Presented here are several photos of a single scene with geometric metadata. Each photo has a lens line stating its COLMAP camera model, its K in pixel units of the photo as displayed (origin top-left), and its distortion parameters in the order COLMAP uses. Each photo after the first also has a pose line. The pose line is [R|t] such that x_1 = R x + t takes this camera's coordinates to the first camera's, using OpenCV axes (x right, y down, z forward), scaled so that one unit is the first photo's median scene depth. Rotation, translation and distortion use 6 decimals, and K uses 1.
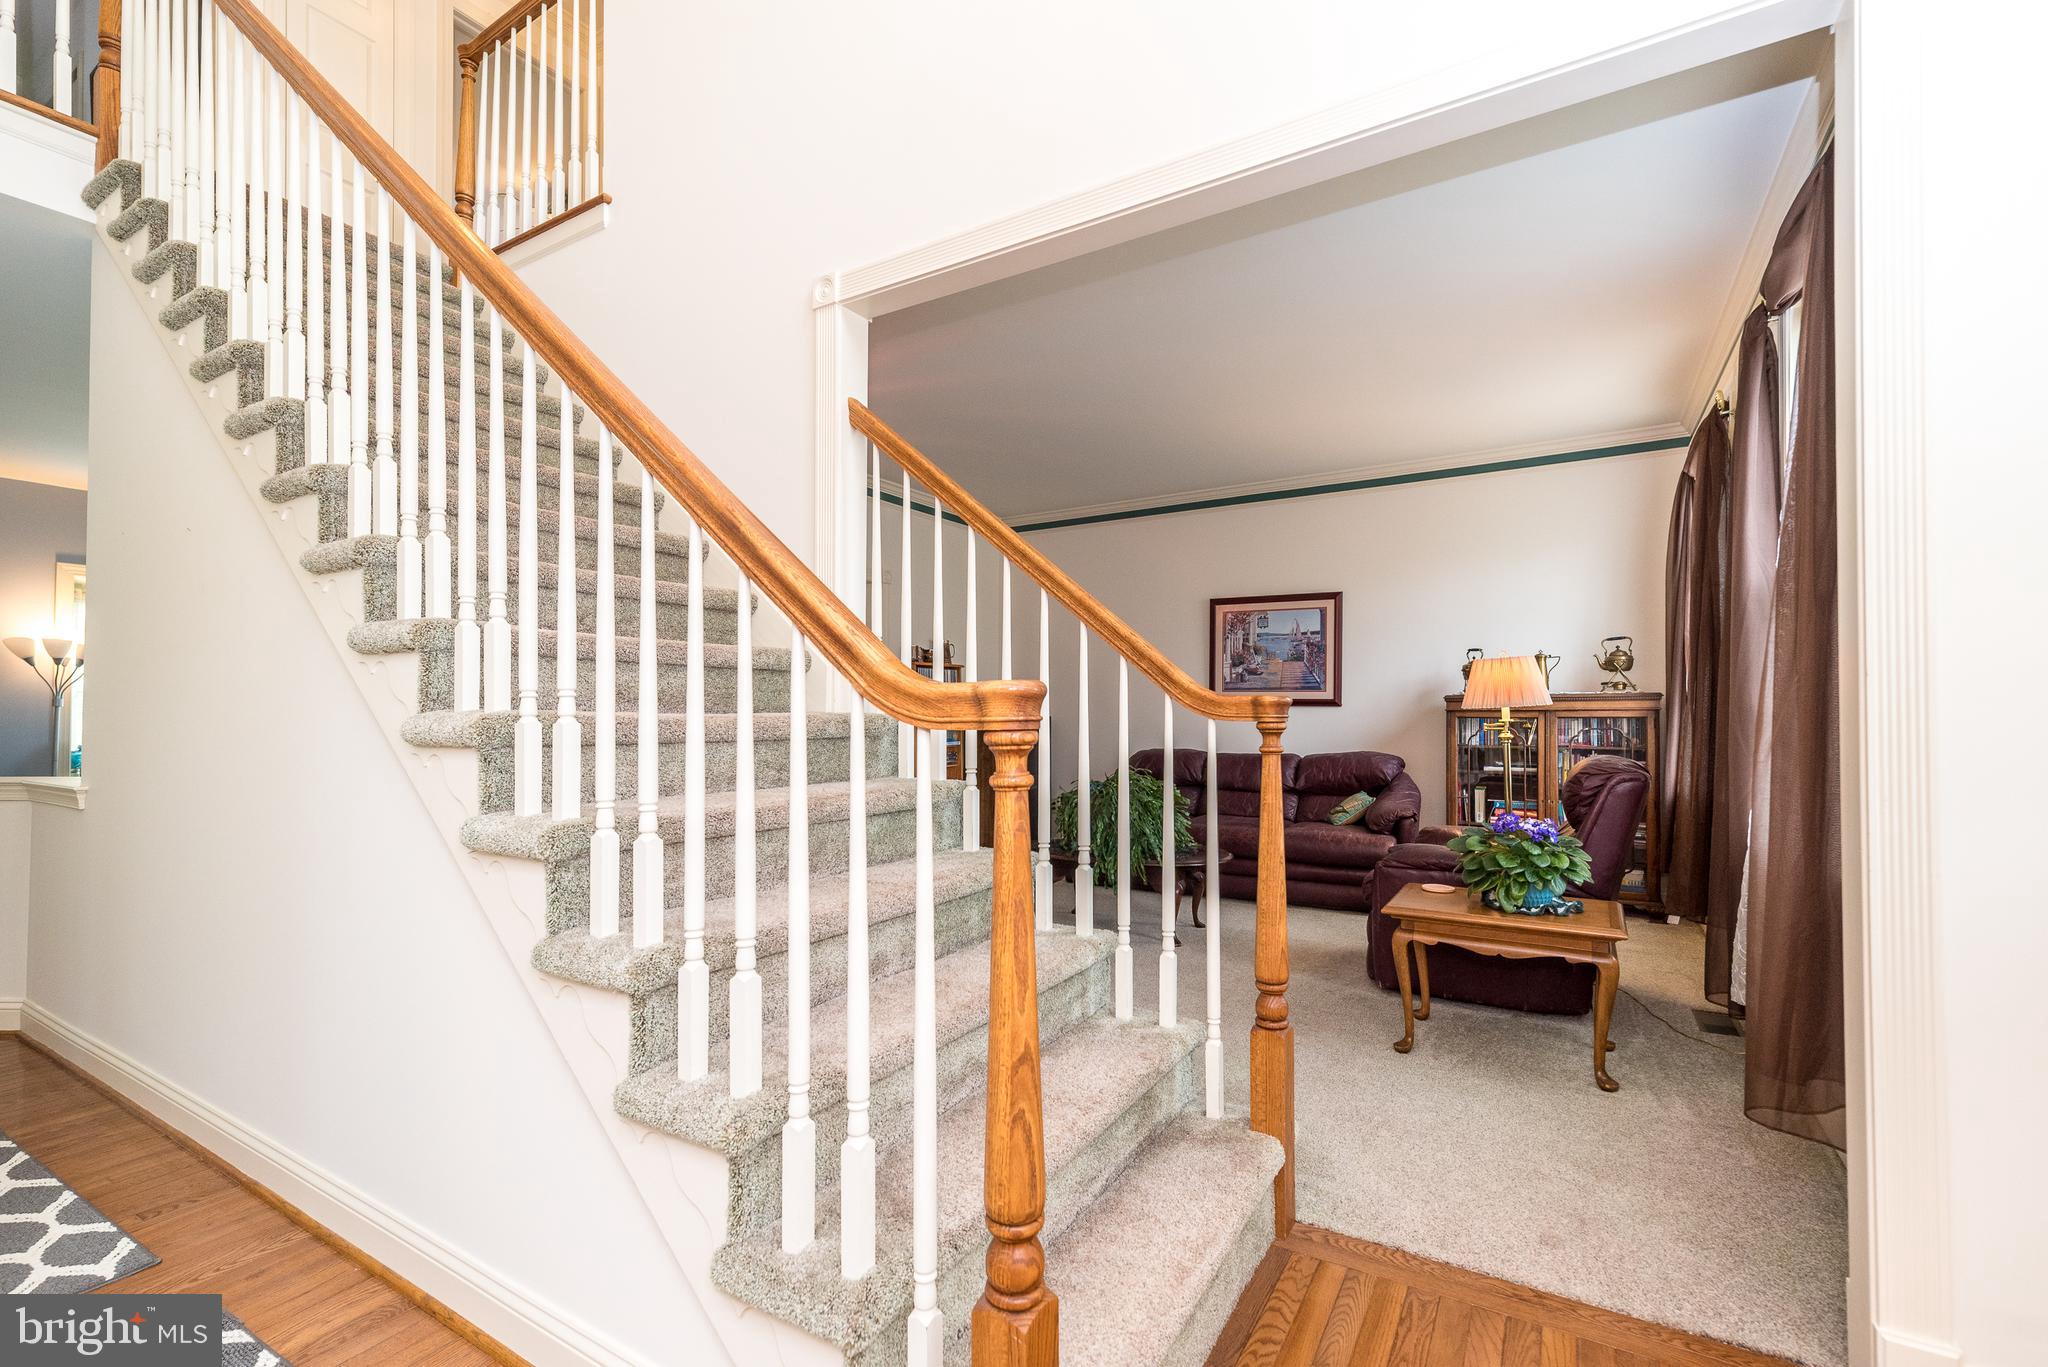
lens RADIAL K [[897.0, 0, 1029.3], [0, 897.0, 695.9], [0, 0, 1]] dist [0.007814, -0.000062]
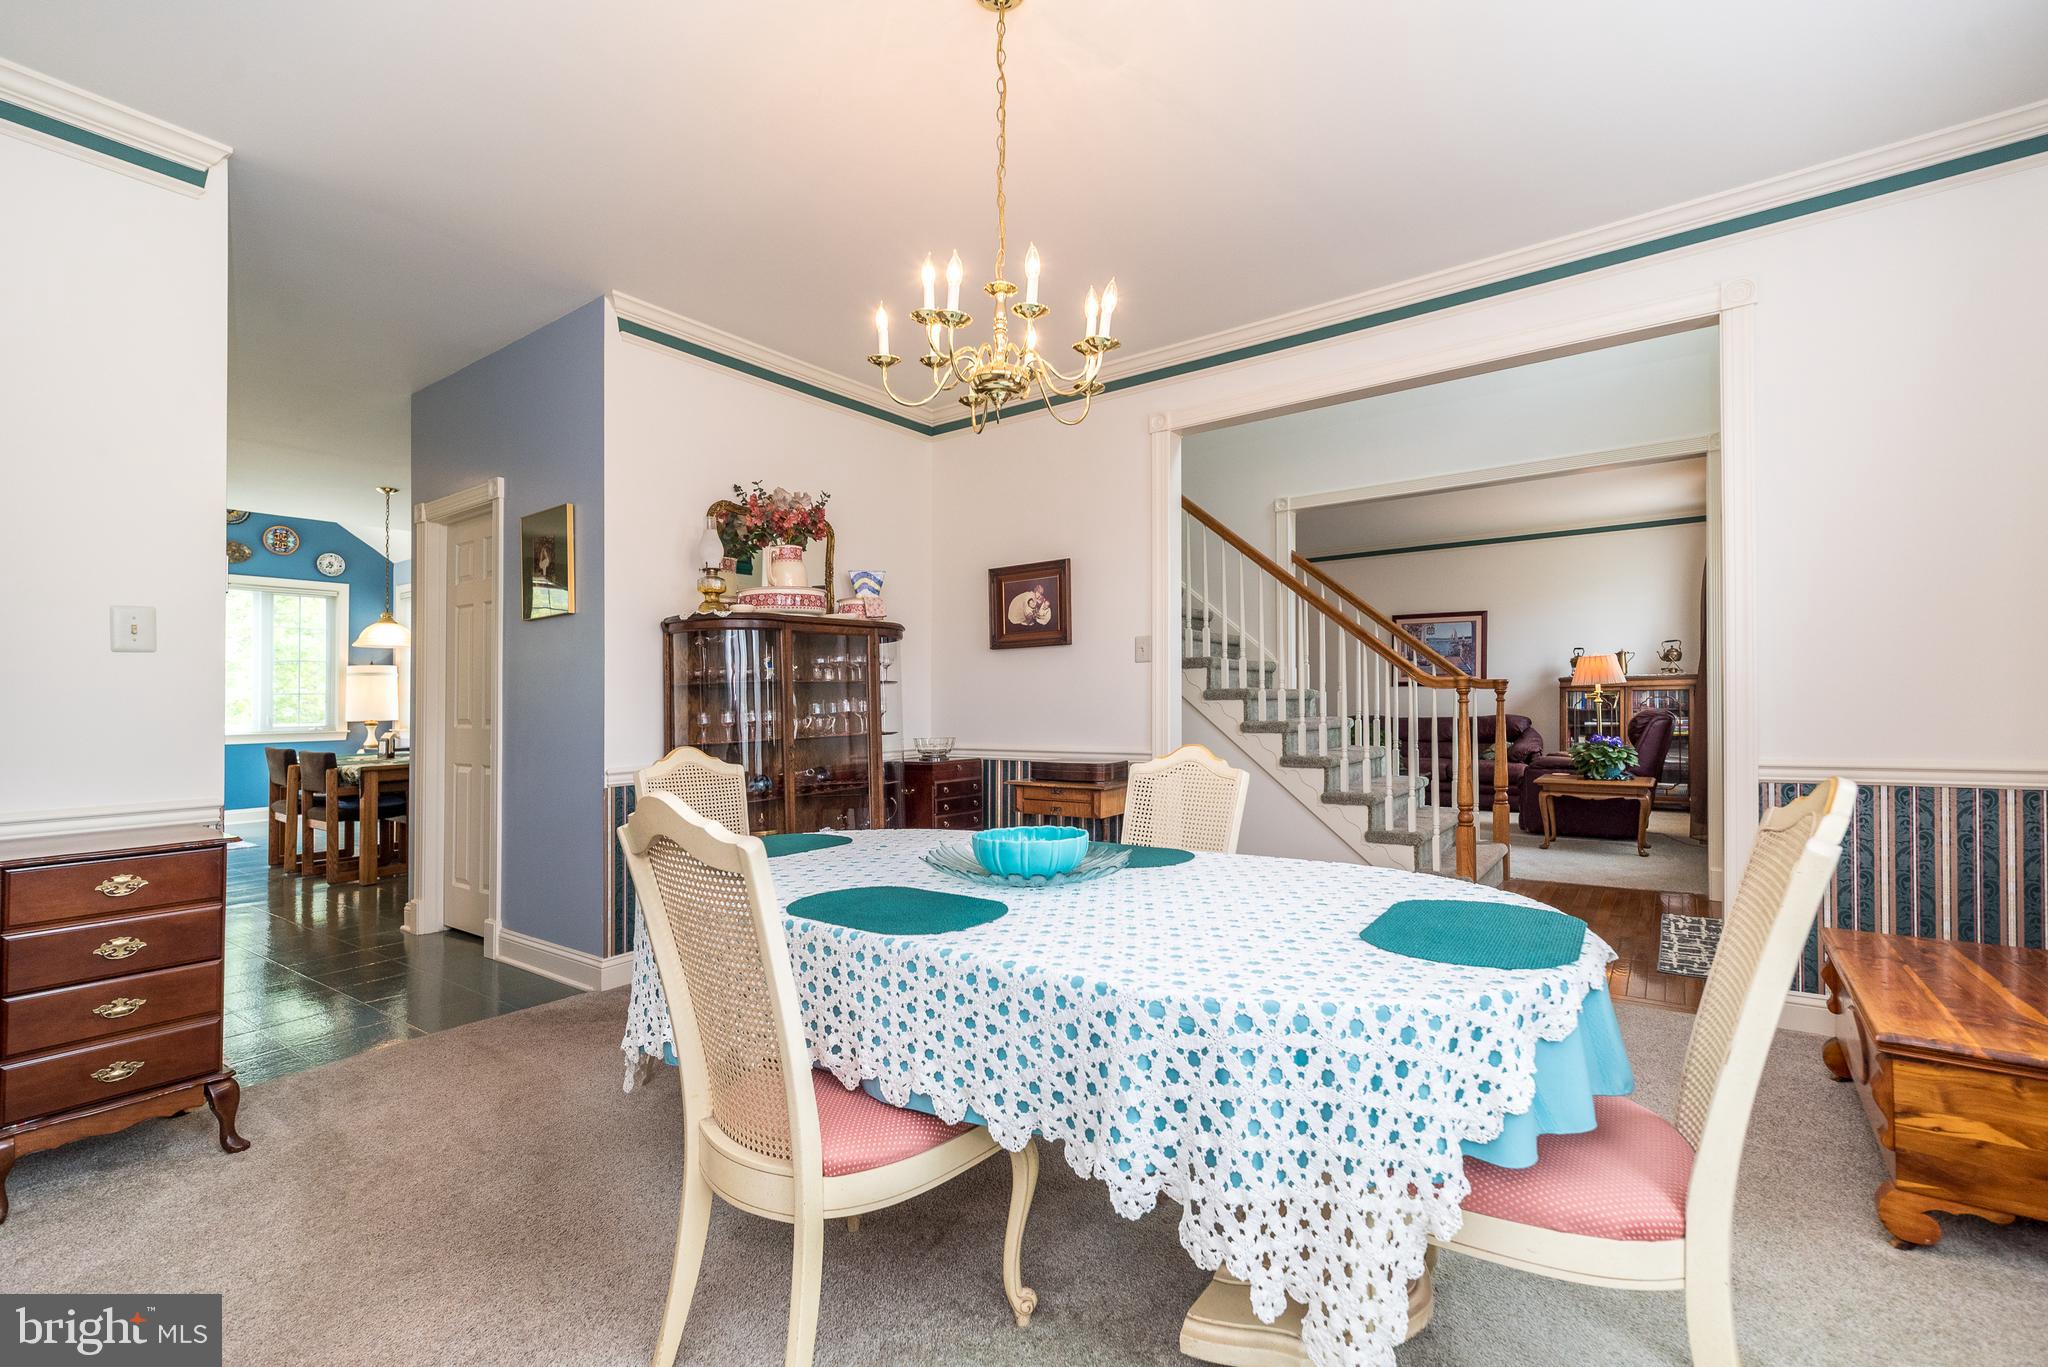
lens RADIAL K [[897.0, 0, 1020.5], [0, 897.0, 693.4], [0, 0, 1]] dist [0.007814, -0.000062]
pose [[0.995819, -0.007624, -0.091029, -0.341746], [0.008783, 0.999885, 0.012337, -0.000579], [0.090924, -0.013085, 0.995772, -0.673268]]
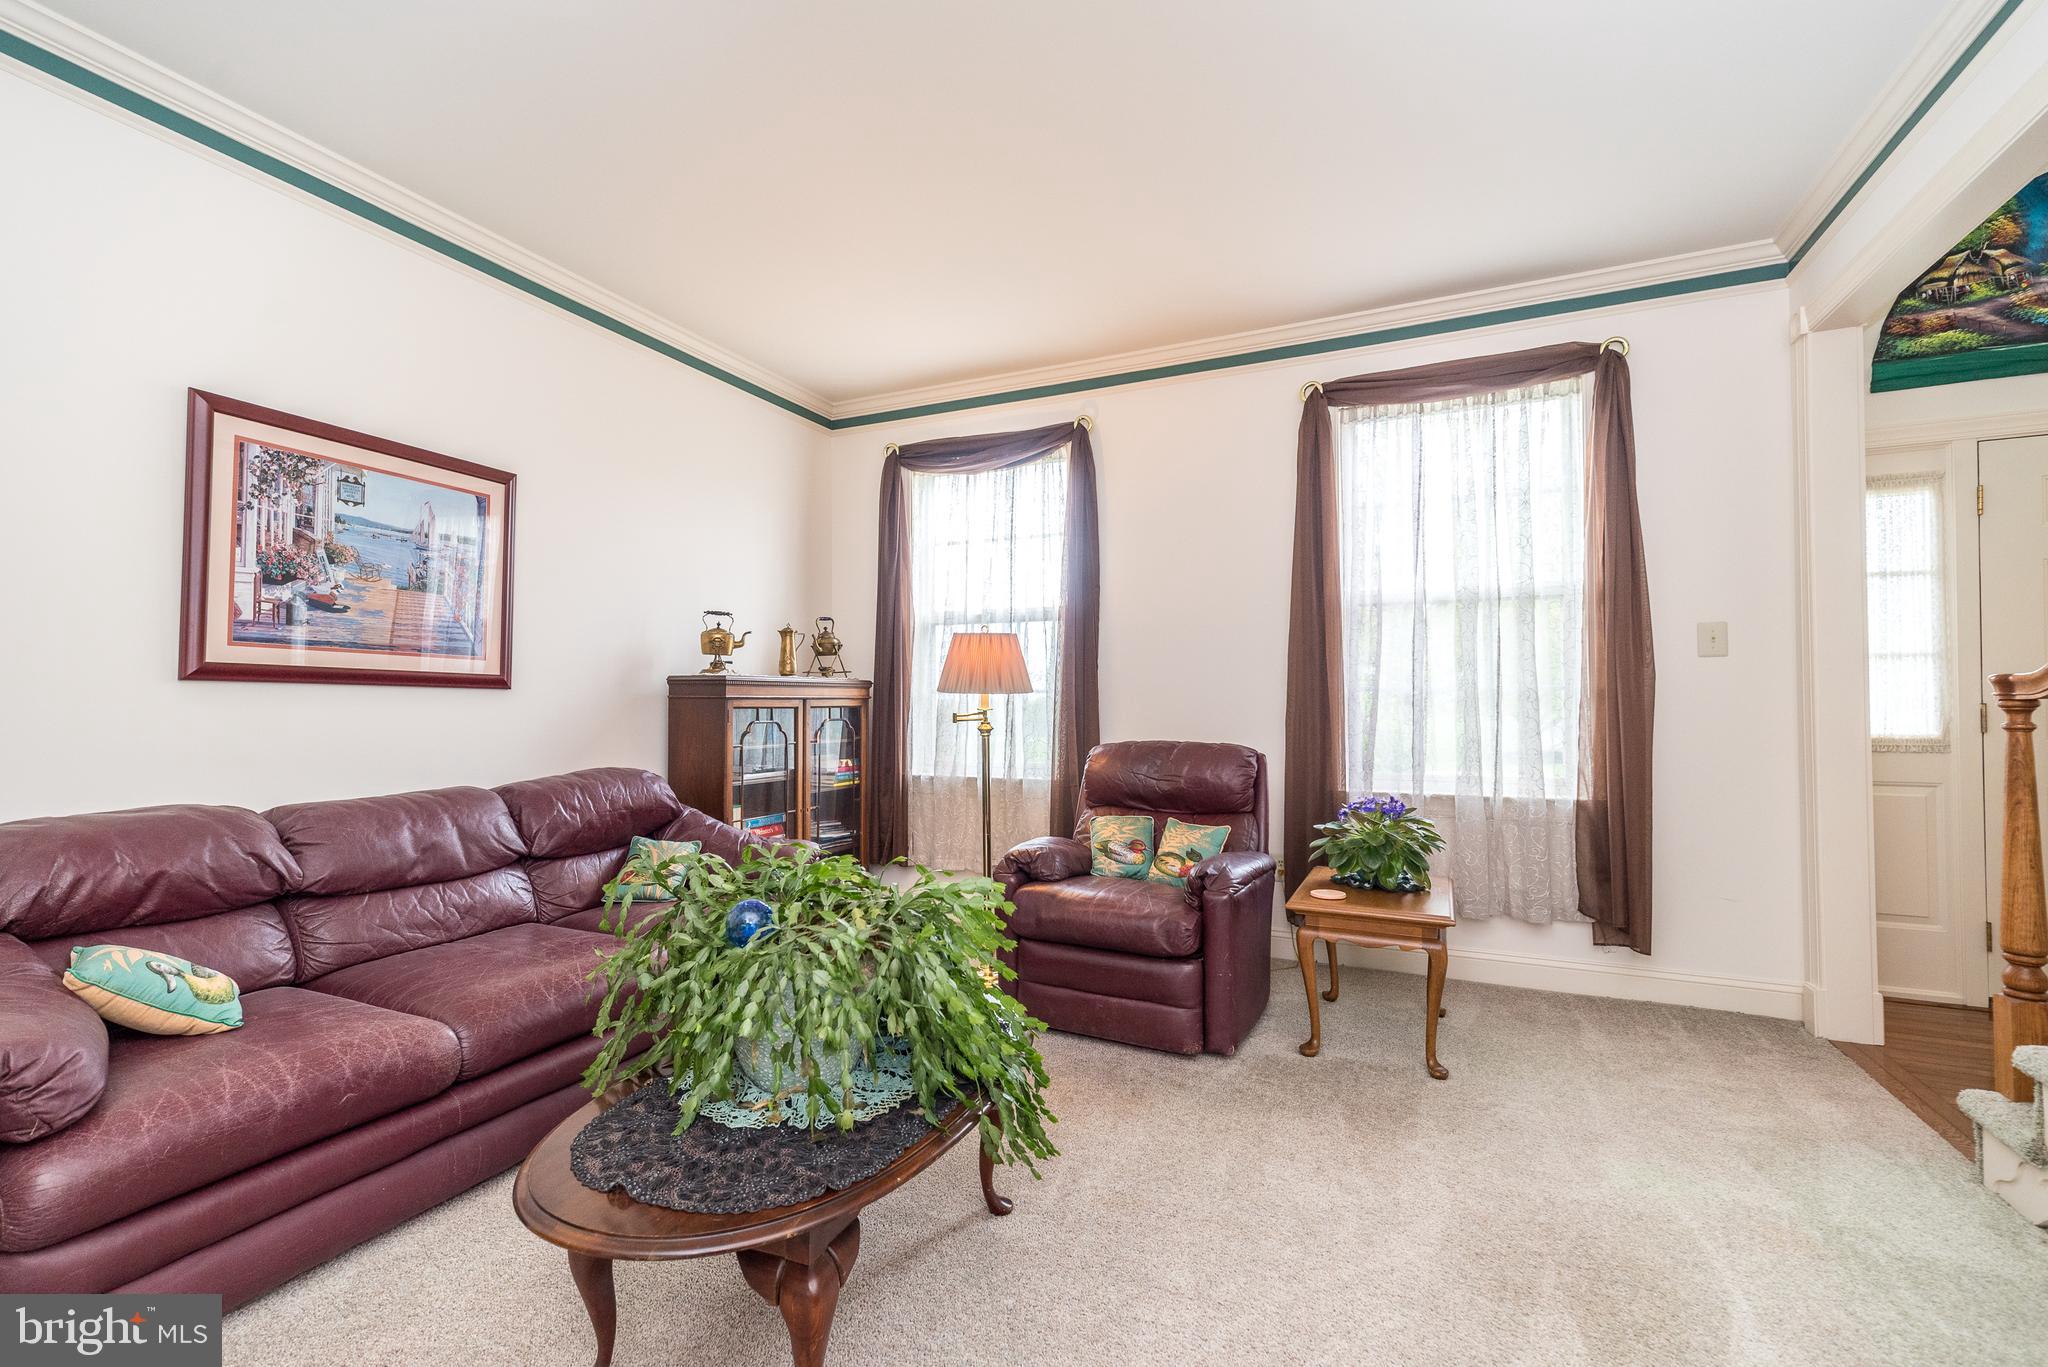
lens RADIAL K [[897.0, 0, 1018.9], [0, 897.0, 681.6], [0, 0, 1]] dist [0.007814, -0.000062]
pose [[-0.119526, 0.023010, 0.992564, -0.240540], [-0.016637, 0.999545, -0.025175, 0.017605], [-0.992692, -0.019523, -0.119089, 0.850776]]
